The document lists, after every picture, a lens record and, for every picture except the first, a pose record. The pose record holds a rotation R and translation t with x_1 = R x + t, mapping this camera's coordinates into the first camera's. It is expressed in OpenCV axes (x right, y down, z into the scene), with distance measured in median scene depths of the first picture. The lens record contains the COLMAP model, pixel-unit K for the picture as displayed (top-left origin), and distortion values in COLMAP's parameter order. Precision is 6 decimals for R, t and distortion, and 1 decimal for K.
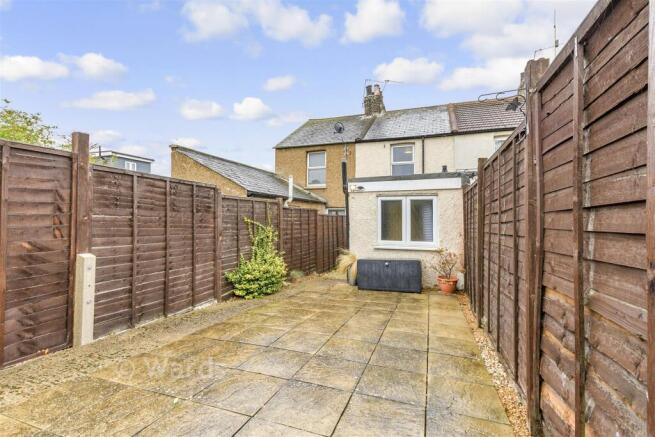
lens RADIAL K [[283.1, 0, 329.2], [0, 283.1, 216.7], [0, 0, 1]] dist [0.004075, 0.000360]
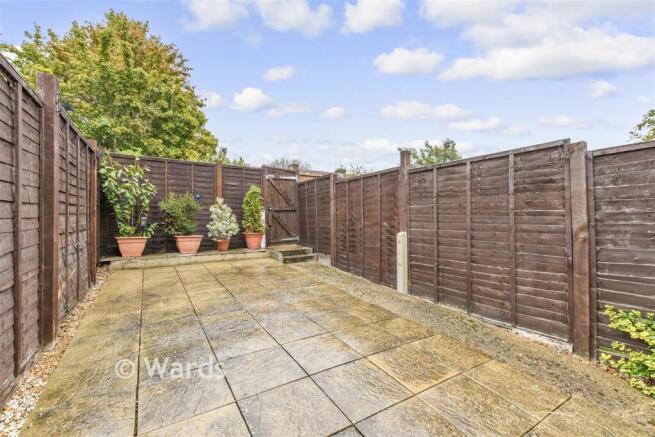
lens RADIAL K [[283.1, 0, 329.1], [0, 283.1, 221.1], [0, 0, 1]] dist [0.004075, 0.000360]
pose [[-0.609378, -0.016338, -0.792711, 0.449940], [0.000037, 0.999787, -0.020634, 0.084088], [0.792880, -0.012604, -0.609248, 1.305223]]
